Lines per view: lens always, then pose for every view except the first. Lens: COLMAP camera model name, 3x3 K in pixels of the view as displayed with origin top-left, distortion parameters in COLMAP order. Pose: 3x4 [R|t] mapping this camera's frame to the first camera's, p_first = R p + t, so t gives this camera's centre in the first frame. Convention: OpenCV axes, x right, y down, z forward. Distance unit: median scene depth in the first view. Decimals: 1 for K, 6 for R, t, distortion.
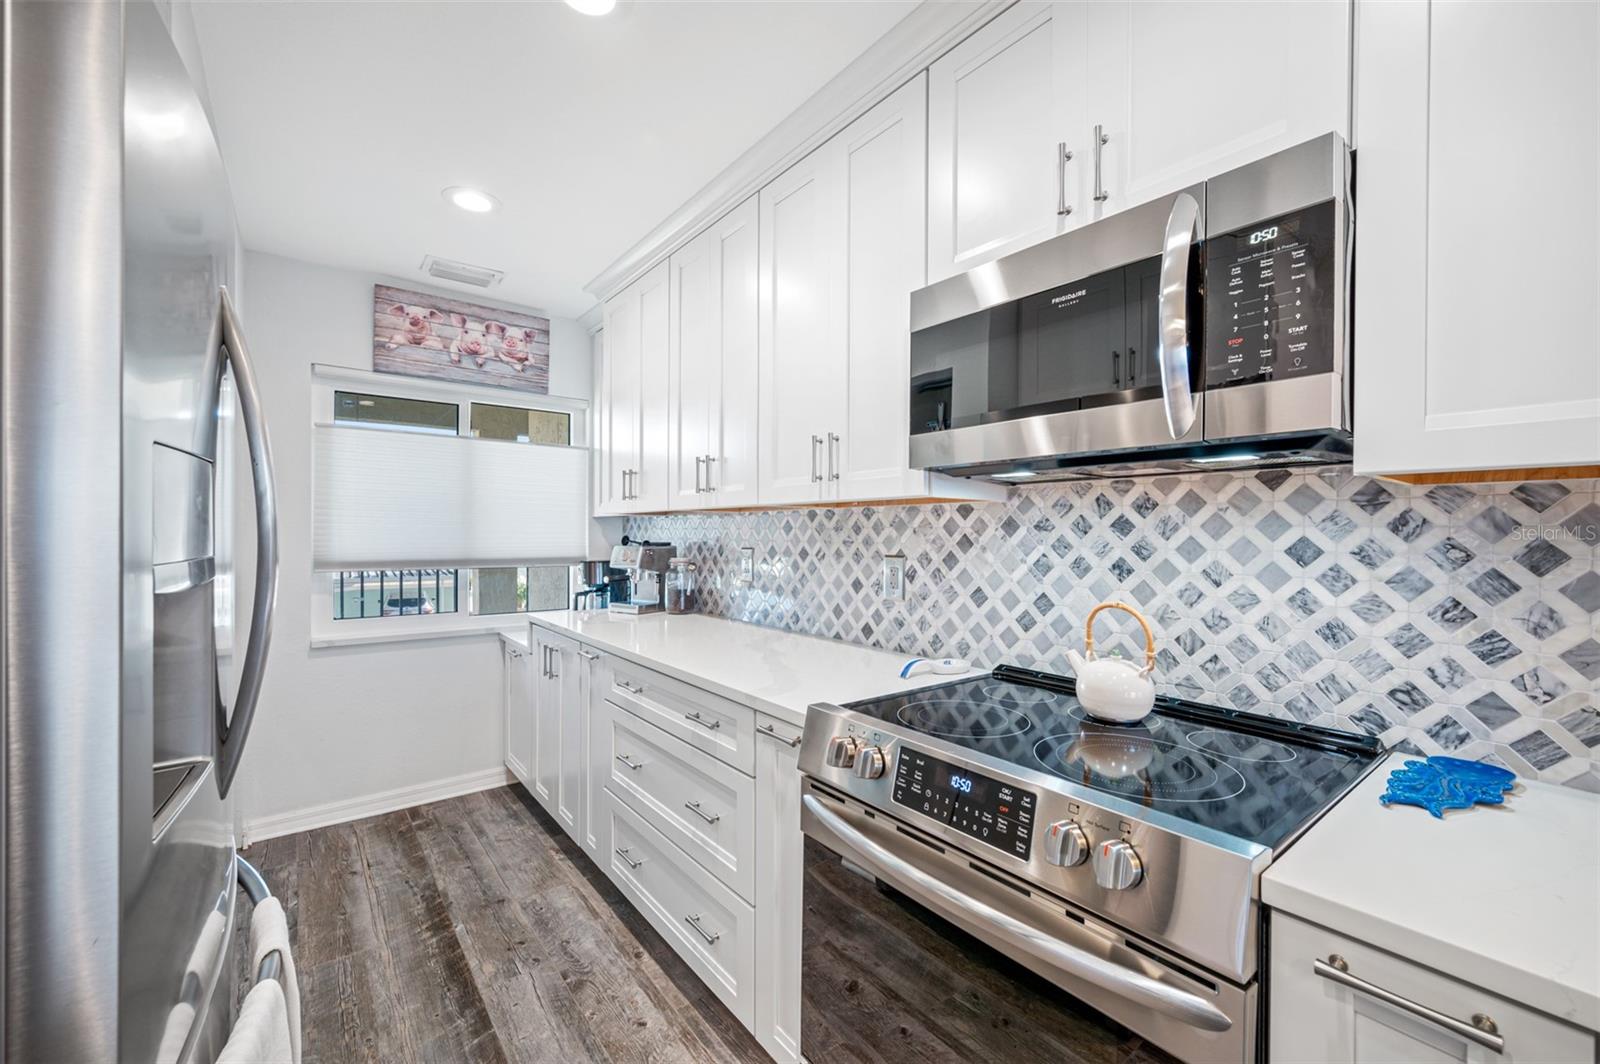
lens RADIAL K [[649.4, 0, 800.0], [0, 649.4, 532.0], [0, 0, 1]] dist [-0.001713, 0.000173]
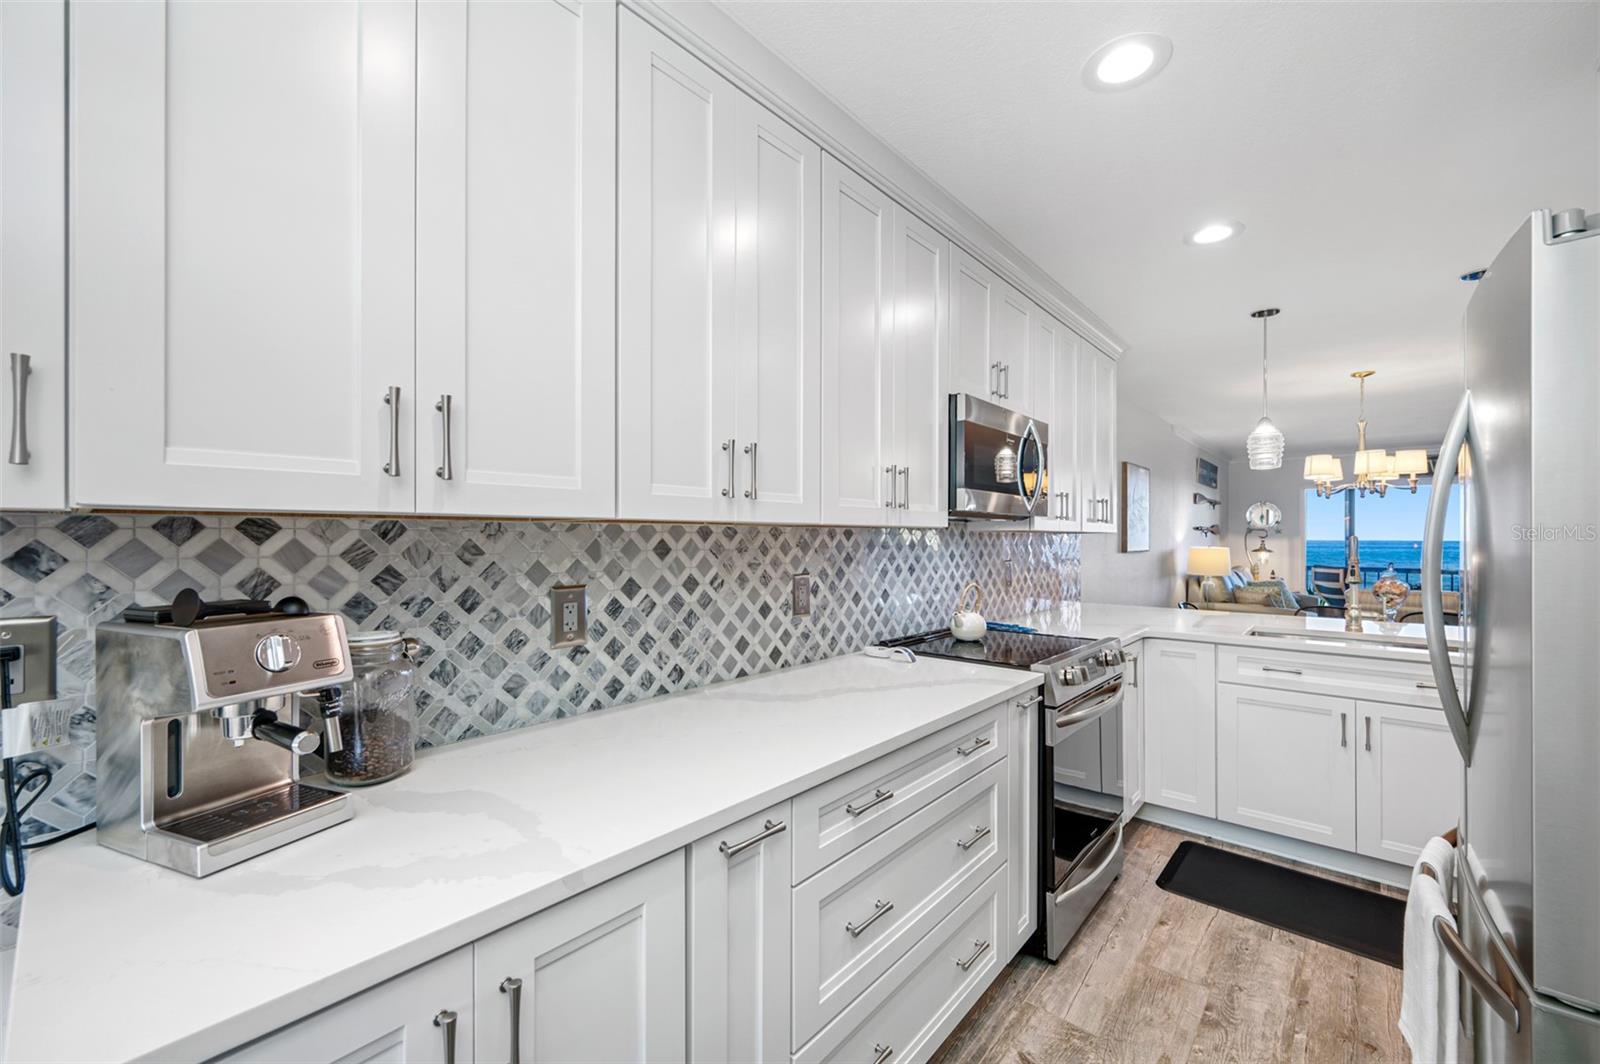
lens RADIAL K [[647.3, 0, 805.1], [0, 647.3, 533.1], [0, 0, 1]] dist [-0.001033, -0.000182]
pose [[-0.195109, 0.001073, 0.980781, -1.212927], [-0.003635, 0.999992, -0.001817, -0.039354], [-0.980775, -0.003920, -0.195103, 1.632108]]
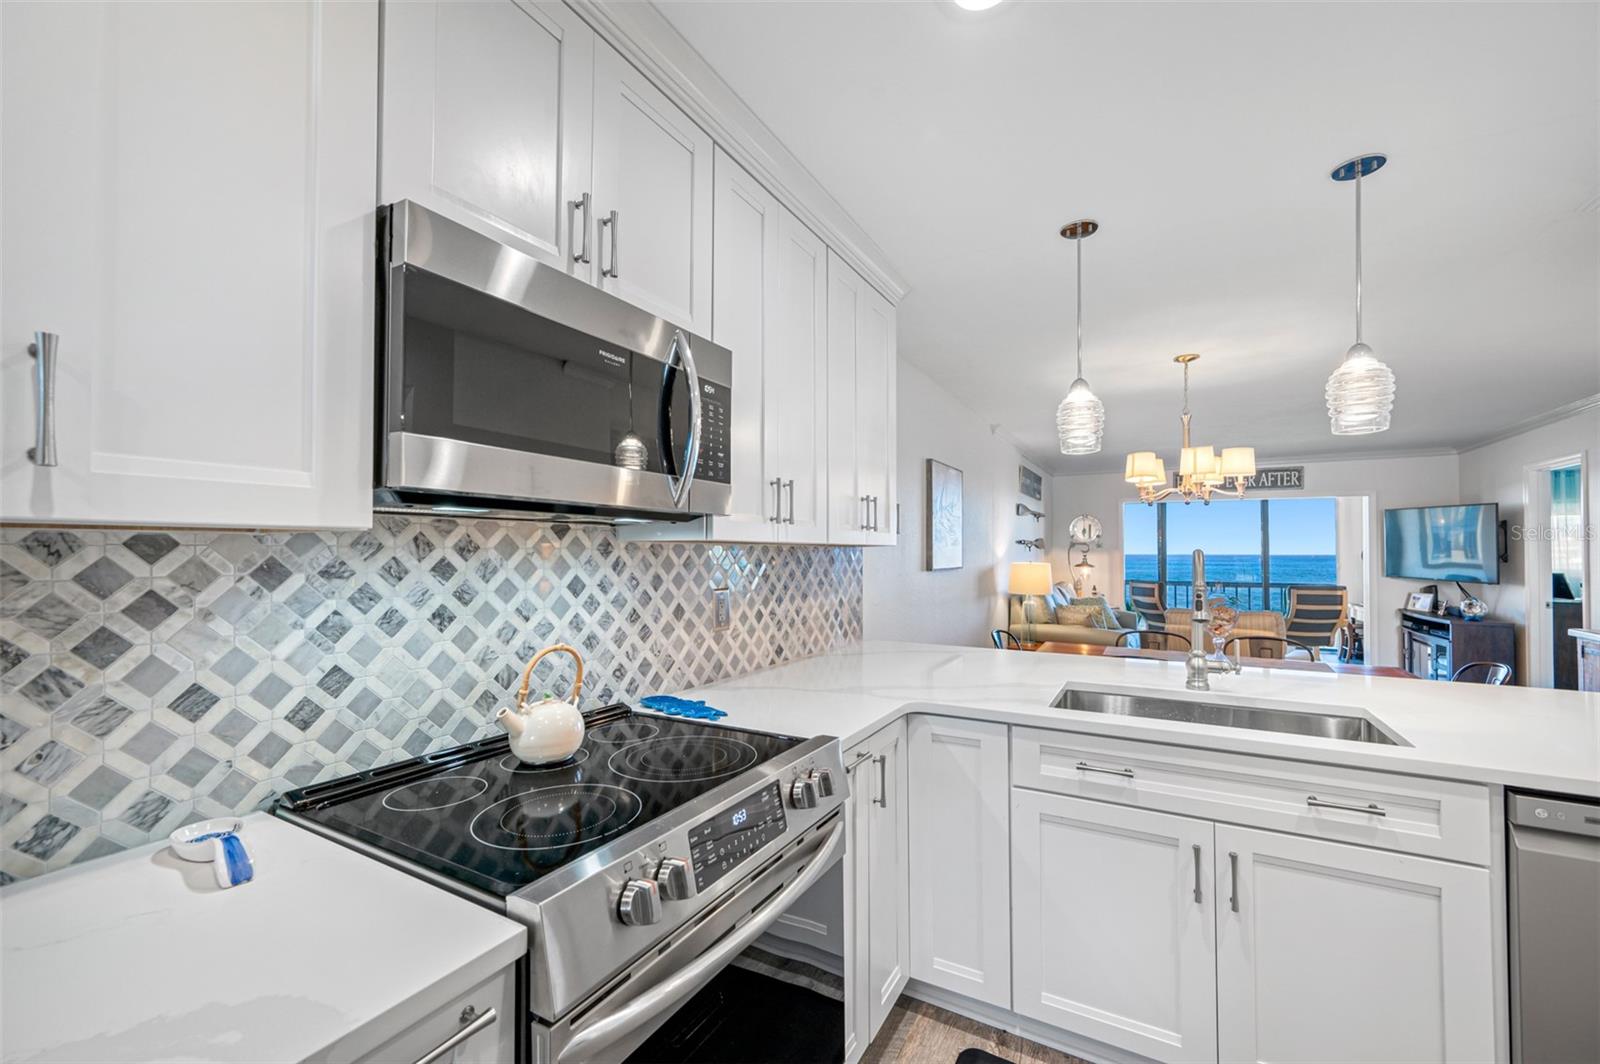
lens RADIAL K [[639.0, 0, 803.3], [0, 639.0, 540.3], [0, 0, 1]] dist [0.000606, -0.000304]
pose [[-0.383760, 0.012823, 0.923344, -0.517856], [-0.002163, 0.999888, -0.014785, -0.038024], [-0.923430, -0.007671, -0.383690, 0.870622]]
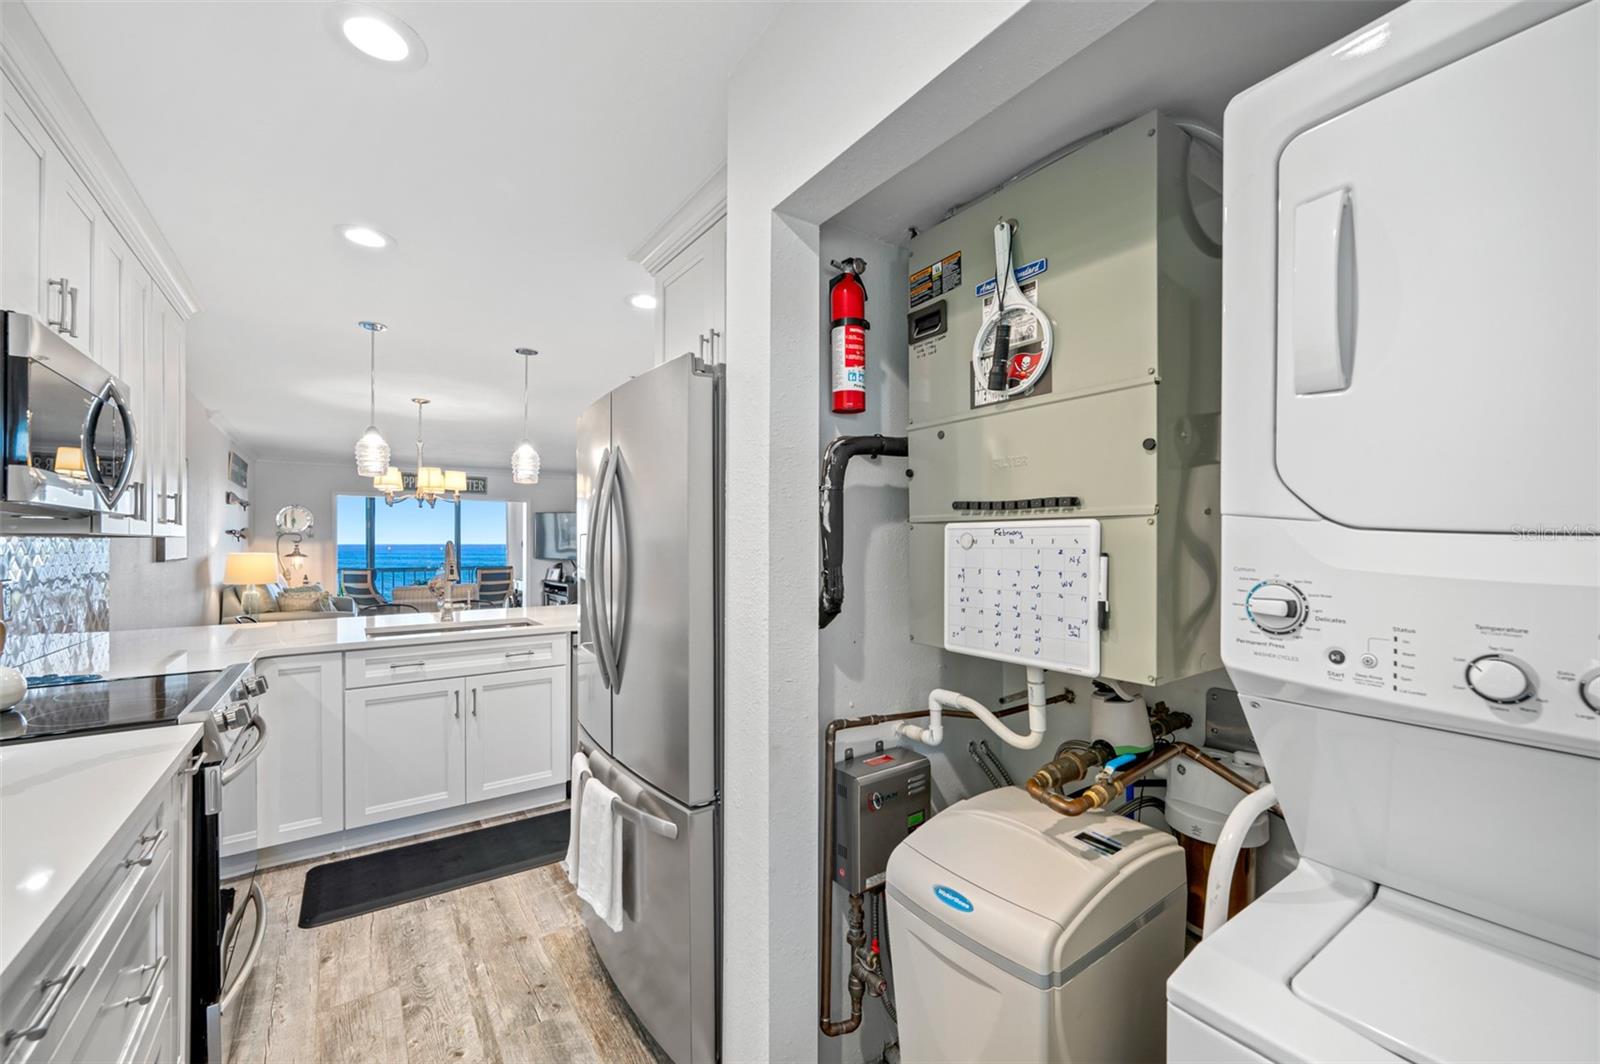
lens RADIAL K [[639.0, 0, 803.3], [0, 639.0, 540.3], [0, 0, 1]] dist [0.000606, -0.000304]
pose [[-0.999123, -0.002328, 0.041801, -0.980163], [-0.002397, 0.999996, -0.001584, -0.041115], [-0.041797, -0.001683, -0.999125, 1.852902]]
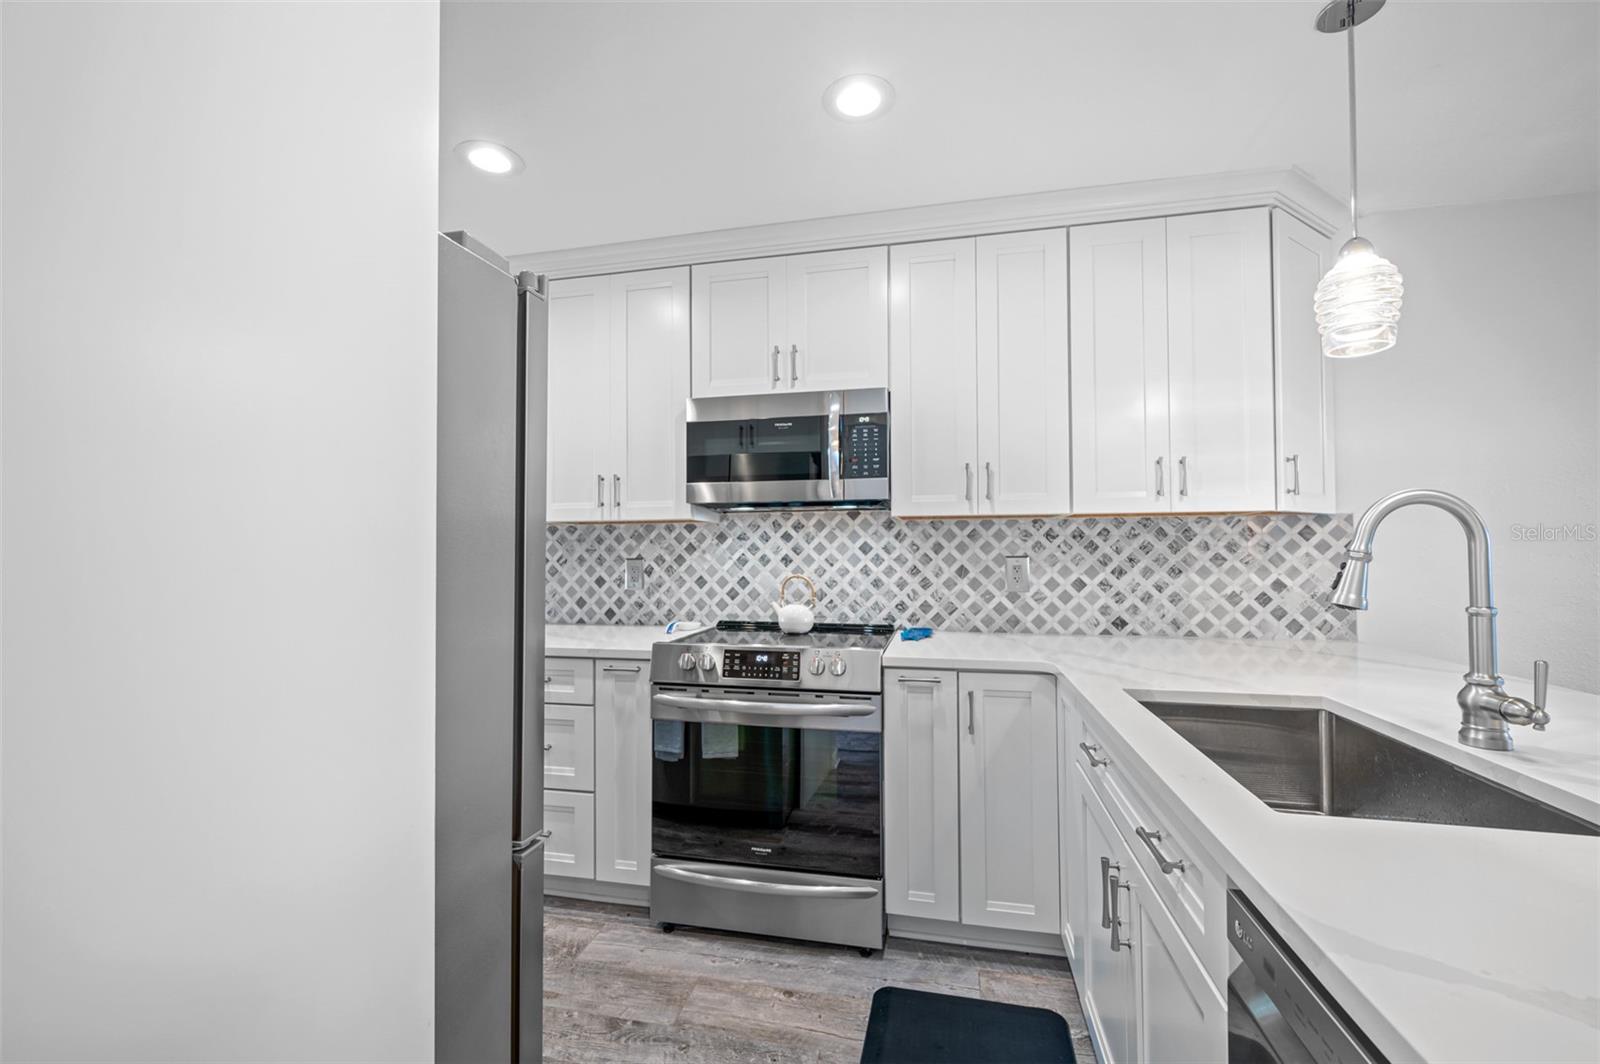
lens RADIAL K [[662.4, 0, 799.9], [0, 662.4, 524.4], [0, 0, 1]] dist [0.002188, 0.000017]
pose [[0.773246, 0.012094, 0.633991, -0.684979], [0.010076, 0.999458, -0.031354, 0.014372], [-0.634026, 0.030633, 0.772705, -0.503553]]
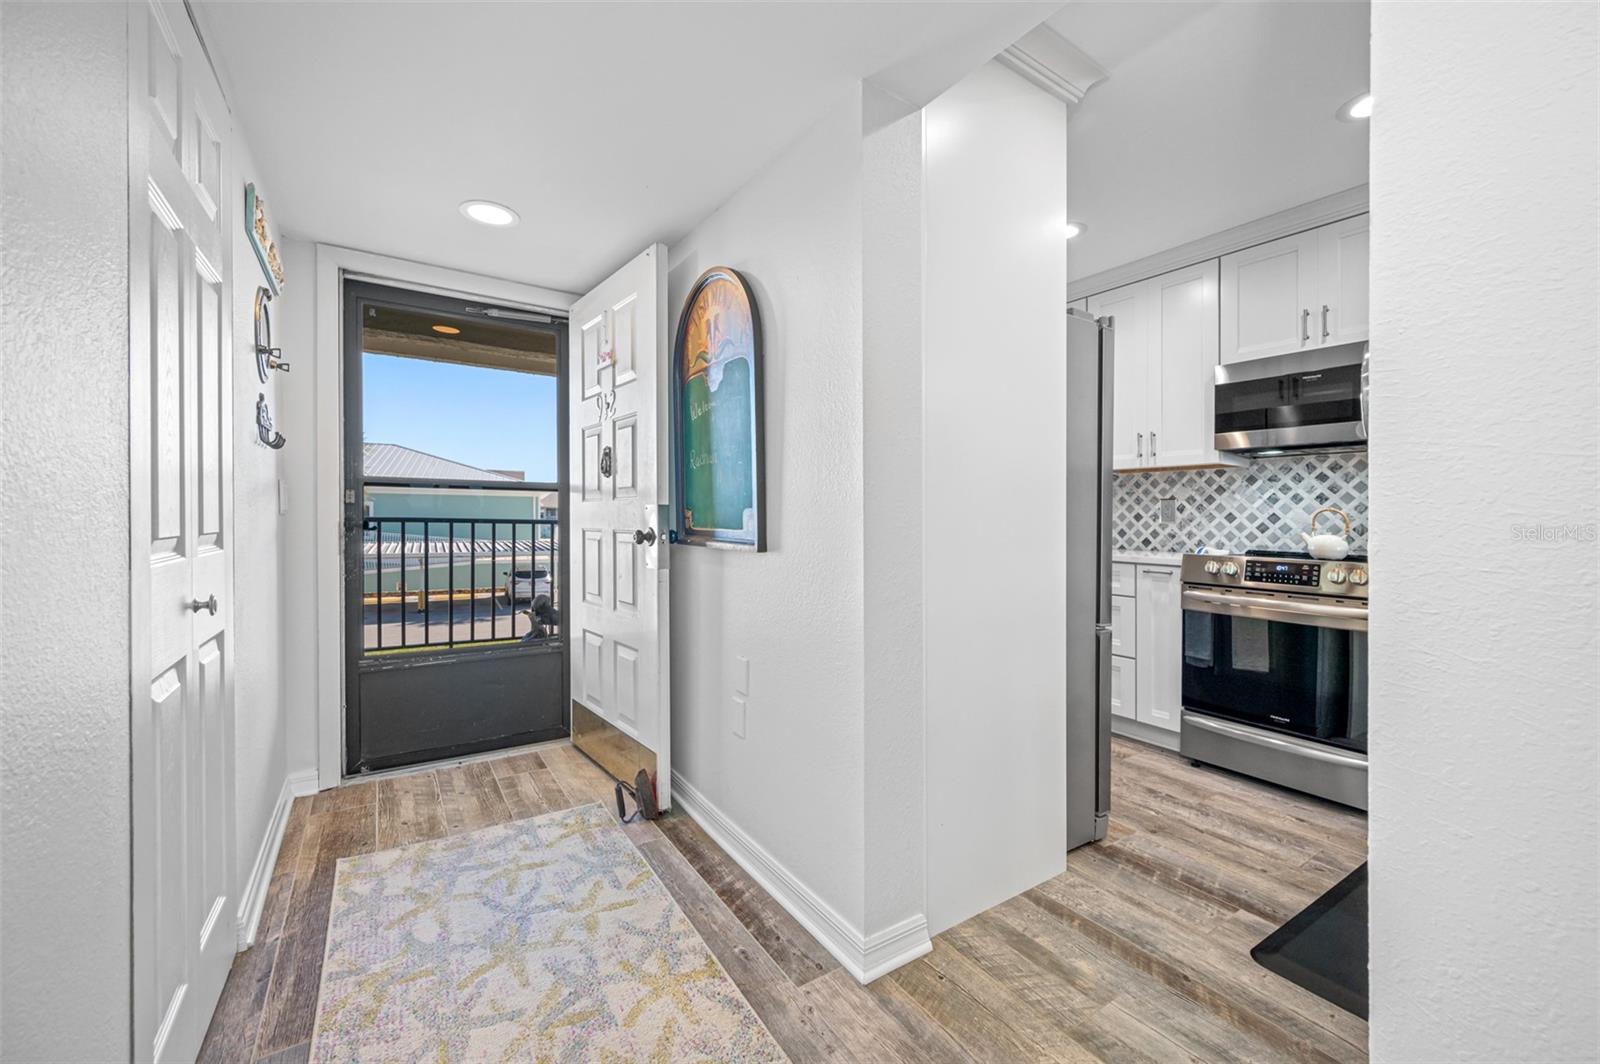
lens RADIAL K [[646.2, 0, 796.6], [0, 646.2, 507.6], [0, 0, 1]] dist [0.000269, 0.000159]
pose [[0.996848, 0.008635, -0.078858, -1.008221], [-0.009991, 0.999809, -0.016812, 0.137330], [0.078698, 0.017547, 0.996744, -1.183865]]
